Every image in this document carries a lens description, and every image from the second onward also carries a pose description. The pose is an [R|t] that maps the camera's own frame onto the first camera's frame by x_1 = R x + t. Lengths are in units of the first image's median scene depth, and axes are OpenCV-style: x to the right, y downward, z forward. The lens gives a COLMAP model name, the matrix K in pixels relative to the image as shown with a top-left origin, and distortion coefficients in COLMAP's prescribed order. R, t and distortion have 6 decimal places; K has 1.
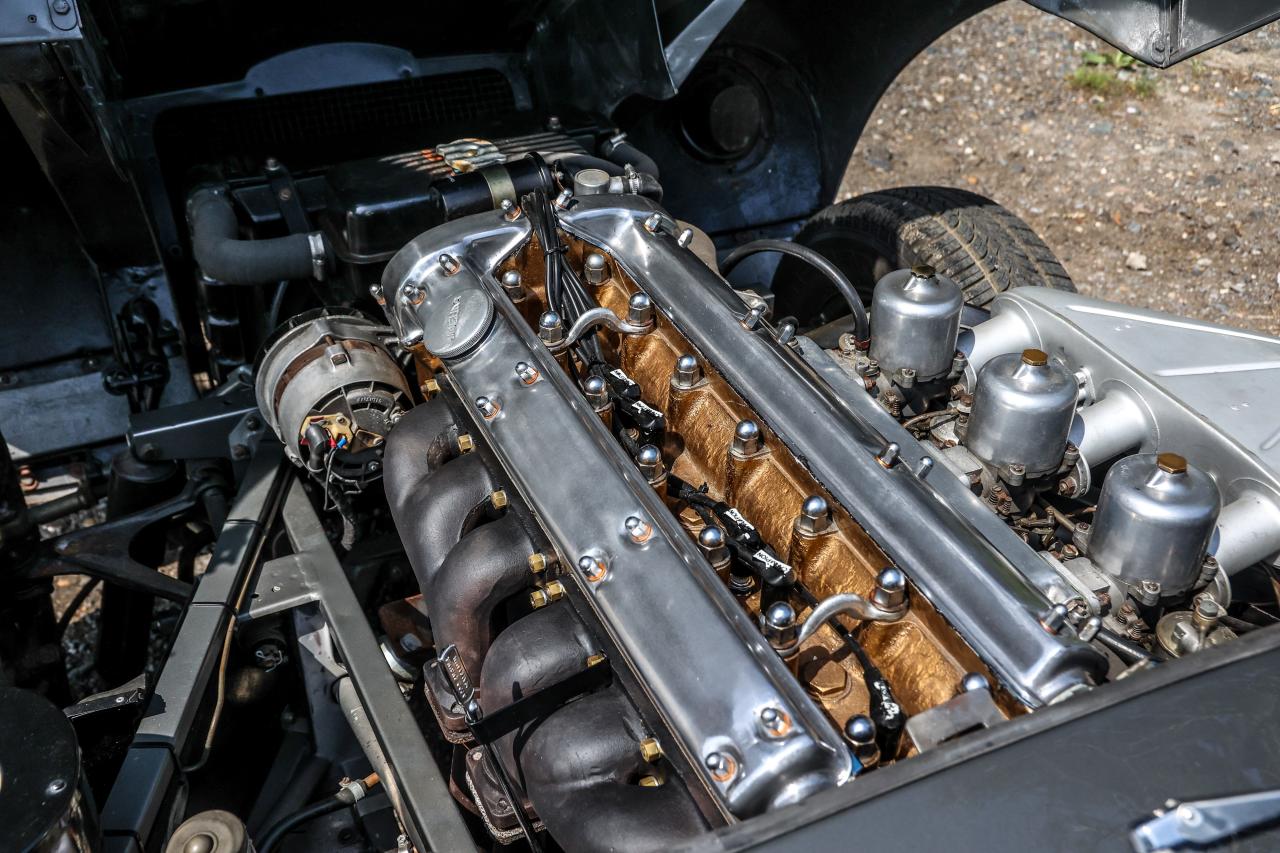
lens RADIAL K [[1376.7, 0, 631.2], [0, 1376.7, 434.1], [0, 0, 1]] dist [0.103919, 0.000000]
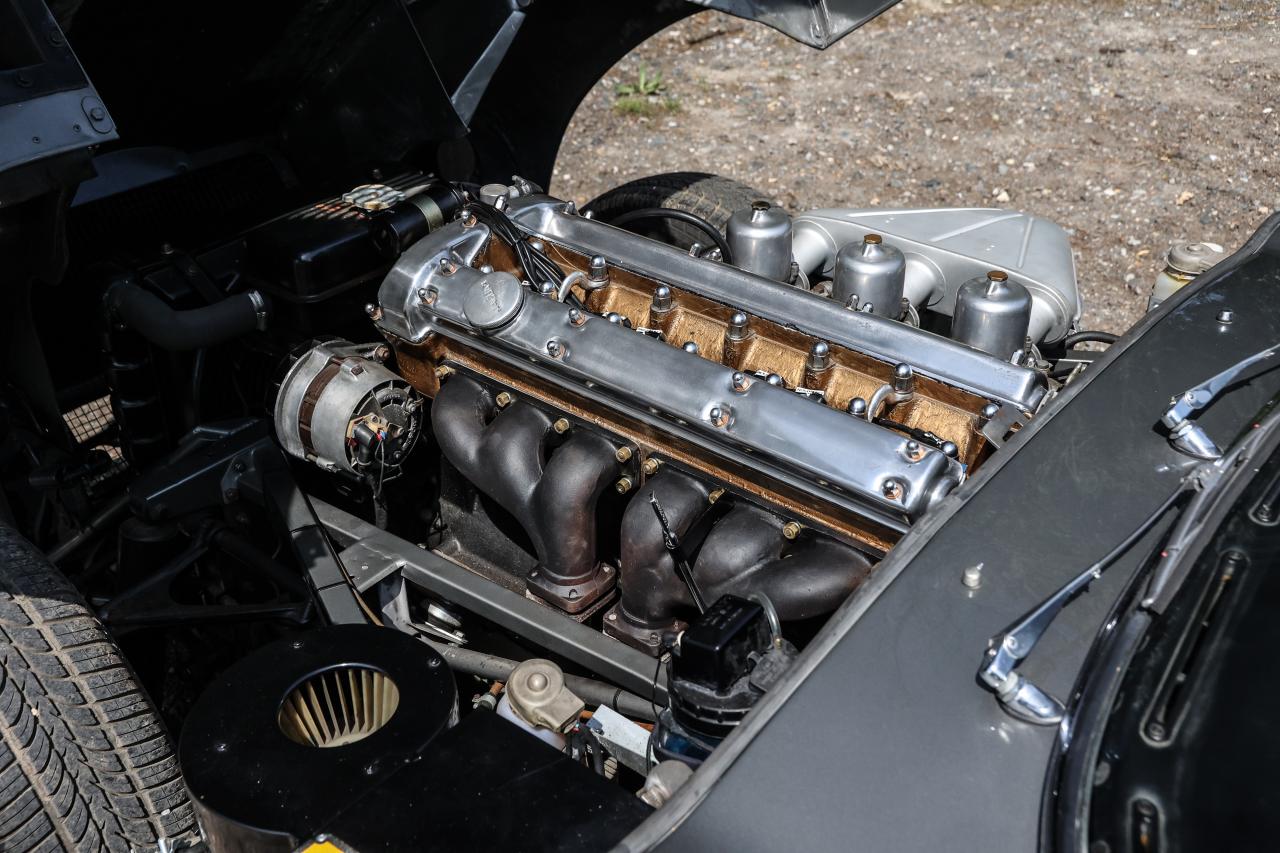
lens RADIAL K [[1376.7, 0, 640.2], [0, 1376.7, 423.3], [0, 0, 1]] dist [0.103919, 0.000000]
pose [[0.897175, -0.249296, 0.364595, -0.384997], [0.273916, 0.961612, -0.016523, 0.066905], [-0.346479, 0.114692, 0.931020, -0.163414]]
